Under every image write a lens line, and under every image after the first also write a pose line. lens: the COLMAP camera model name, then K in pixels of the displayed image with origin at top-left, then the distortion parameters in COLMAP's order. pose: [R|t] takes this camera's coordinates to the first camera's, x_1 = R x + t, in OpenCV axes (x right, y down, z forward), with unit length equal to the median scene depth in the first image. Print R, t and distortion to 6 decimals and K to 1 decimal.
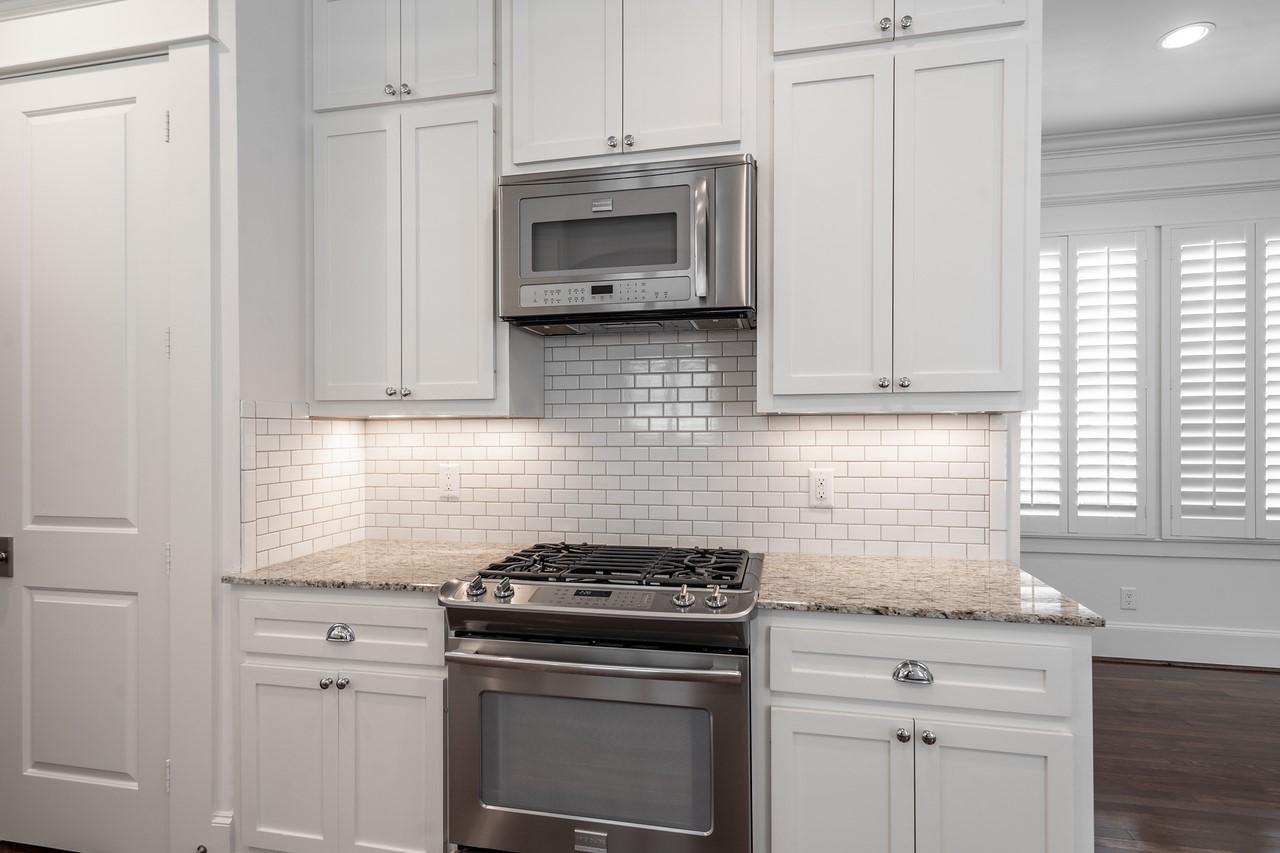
lens RADIAL K [[650.1, 0, 640.0], [0, 650.1, 426.5], [0, 0, 1]] dist [-0.001278, -0.000456]
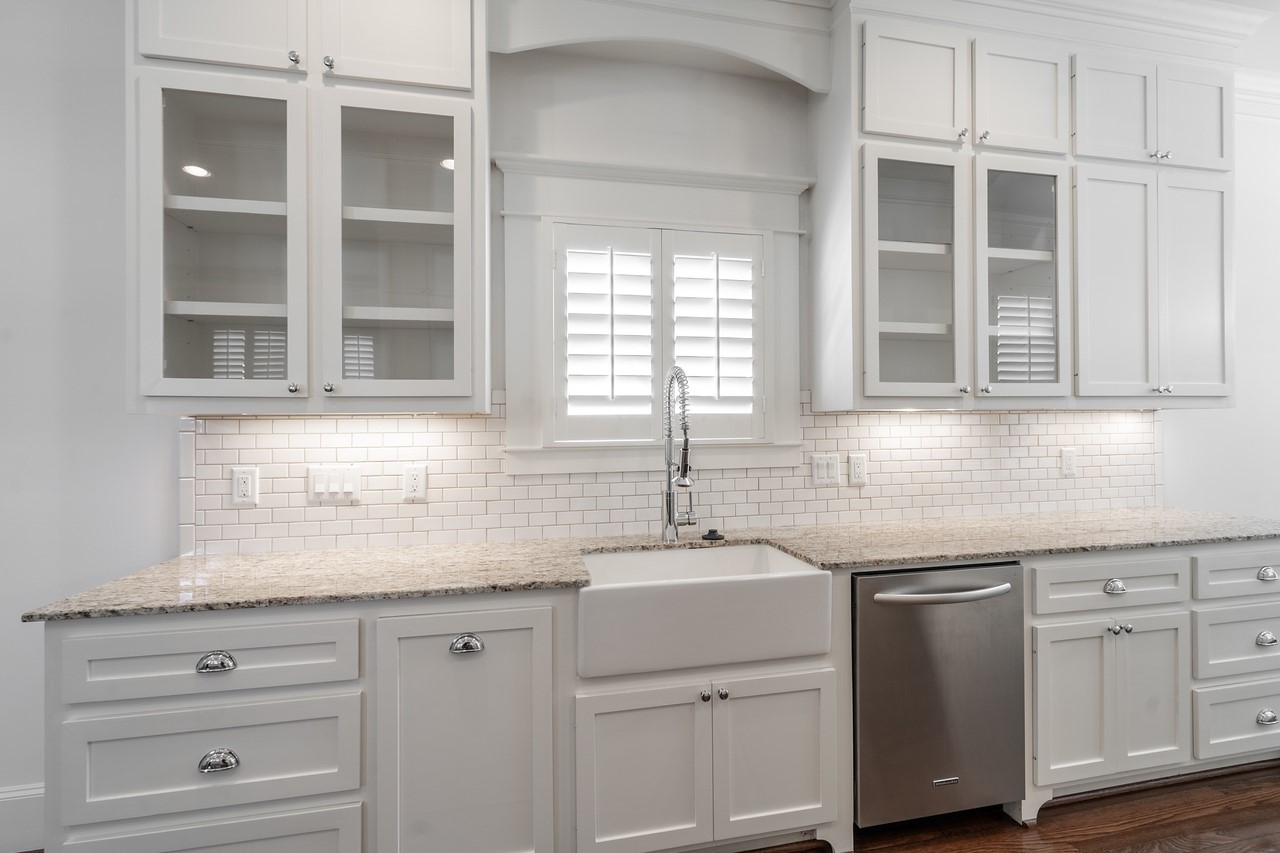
lens RADIAL K [[581.0, 0, 640.0], [0, 581.0, 426.5], [0, 0, 1]] dist [-0.008657, 0.000220]
pose [[0.913832, -0.004532, 0.406067, -0.418835], [0.004841, 0.999988, 0.000265, 0.003427], [-0.406063, 0.001723, 0.913843, 0.092726]]
